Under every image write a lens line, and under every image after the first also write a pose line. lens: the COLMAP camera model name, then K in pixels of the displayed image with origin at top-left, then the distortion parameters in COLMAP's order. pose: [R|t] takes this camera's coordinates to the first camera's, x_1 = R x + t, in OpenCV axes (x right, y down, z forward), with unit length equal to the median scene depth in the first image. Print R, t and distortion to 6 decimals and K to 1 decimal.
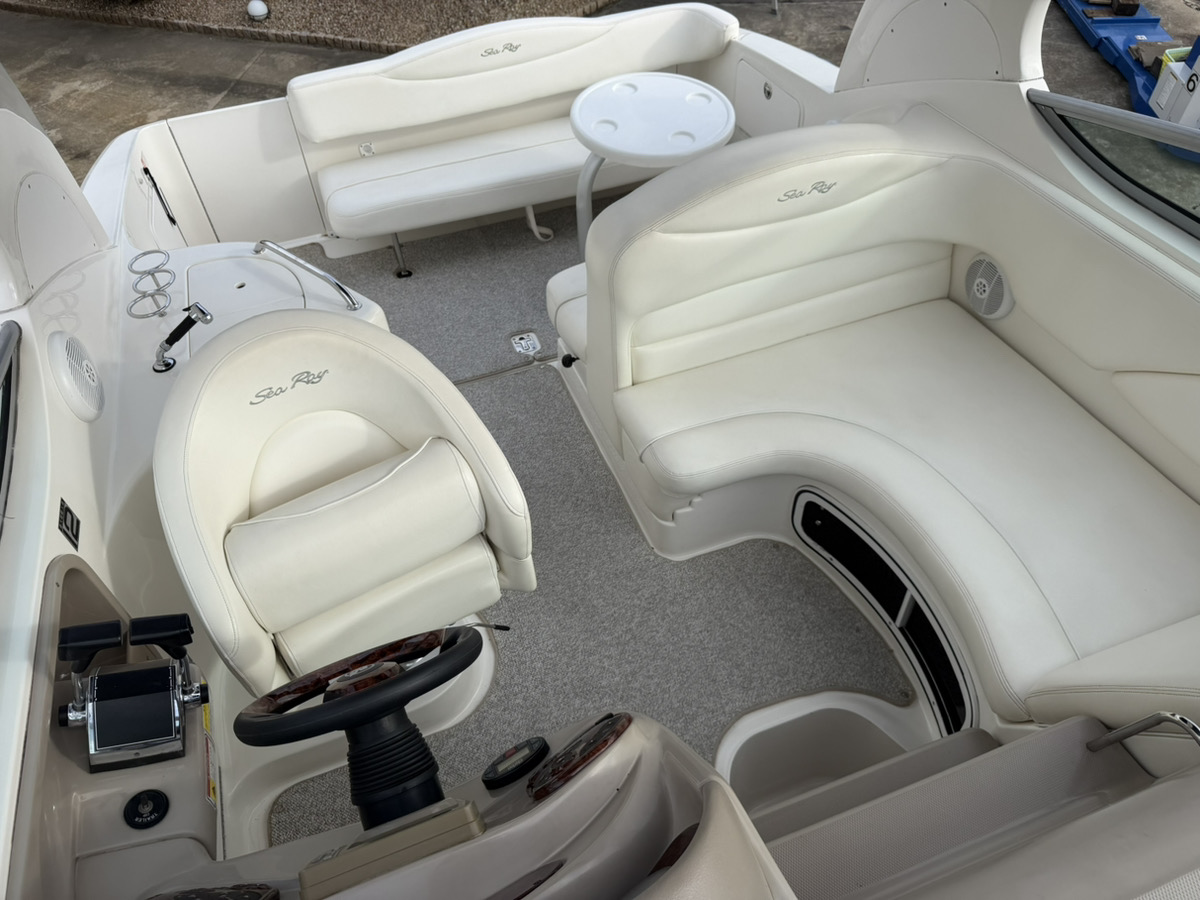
lens RADIAL K [[826.6, 0, 608.1], [0, 826.6, 468.7], [0, 0, 1]] dist [0.005805, -0.010366]
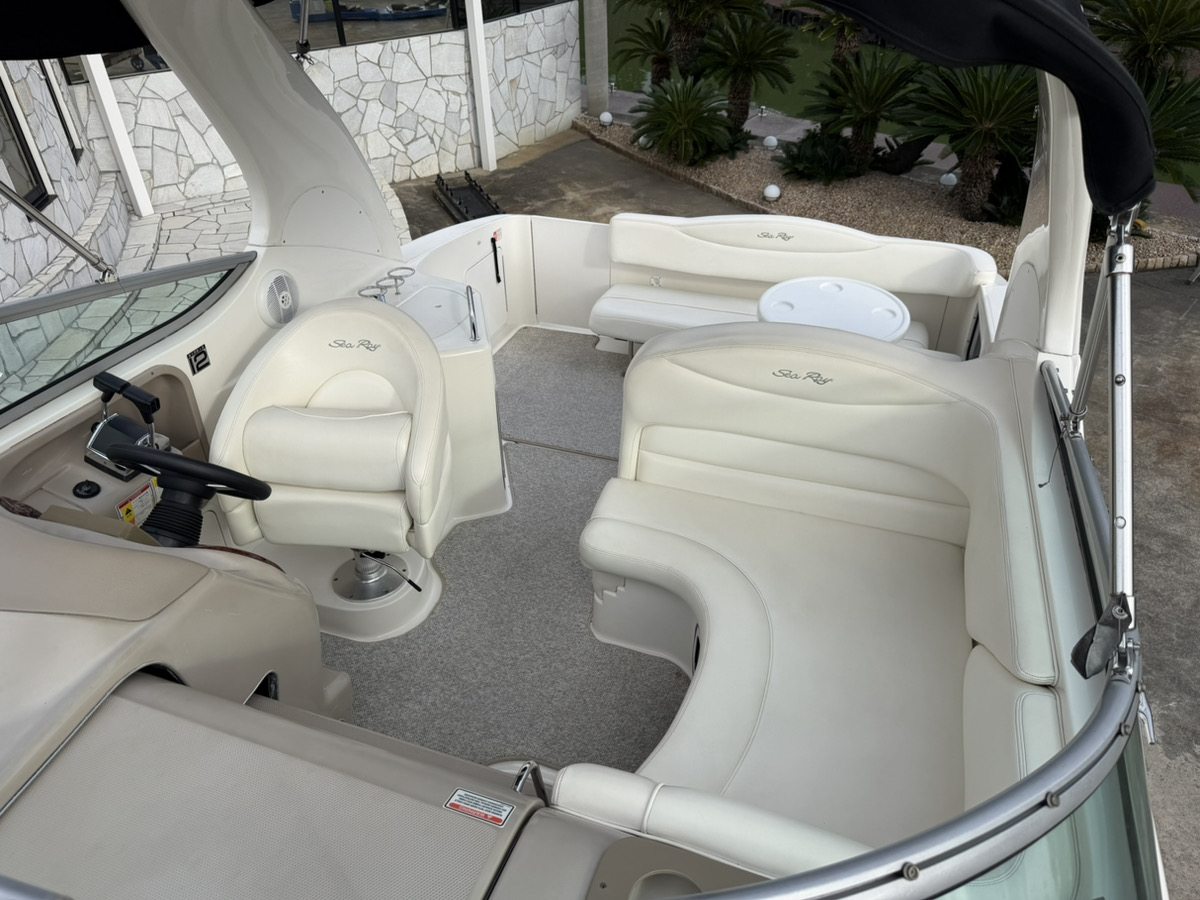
lens RADIAL K [[820.2, 0, 601.6], [0, 820.2, 469.0], [0, 0, 1]] dist [0.037000, -0.003714]
pose [[0.778184, 0.395585, -0.487794, 0.531285], [-0.489237, 0.868844, -0.075882, -0.006847], [0.393799, 0.297696, 0.869655, -0.034667]]
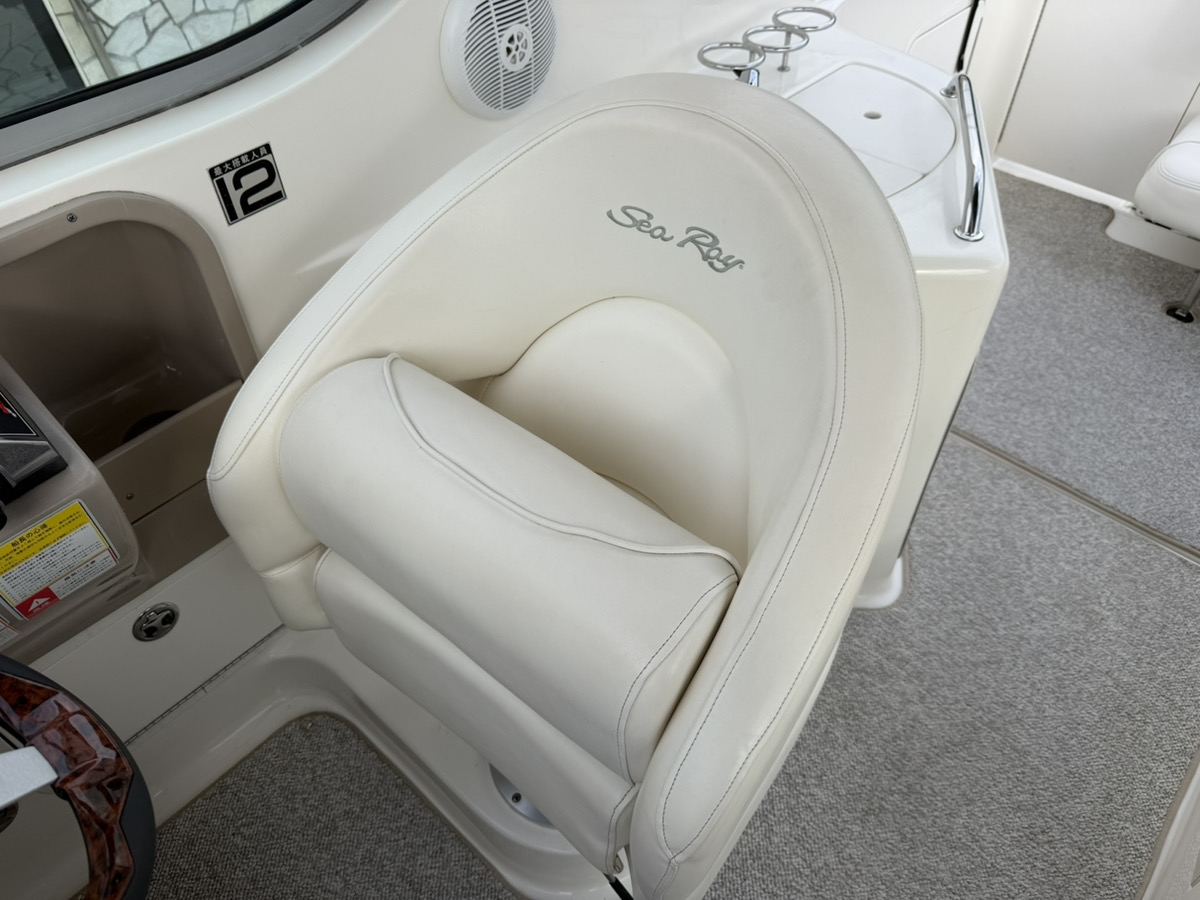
lens RADIAL K [[865.8, 0, 602.3], [0, 865.8, 453.2], [0, 0, 1]] dist [0.006510, -0.004216]
pose [[0.468045, 0.672624, -0.573159, -0.017282], [-0.663699, 0.695789, 0.274555, -0.087707], [0.583470, 0.251901, 0.772081, 0.433168]]
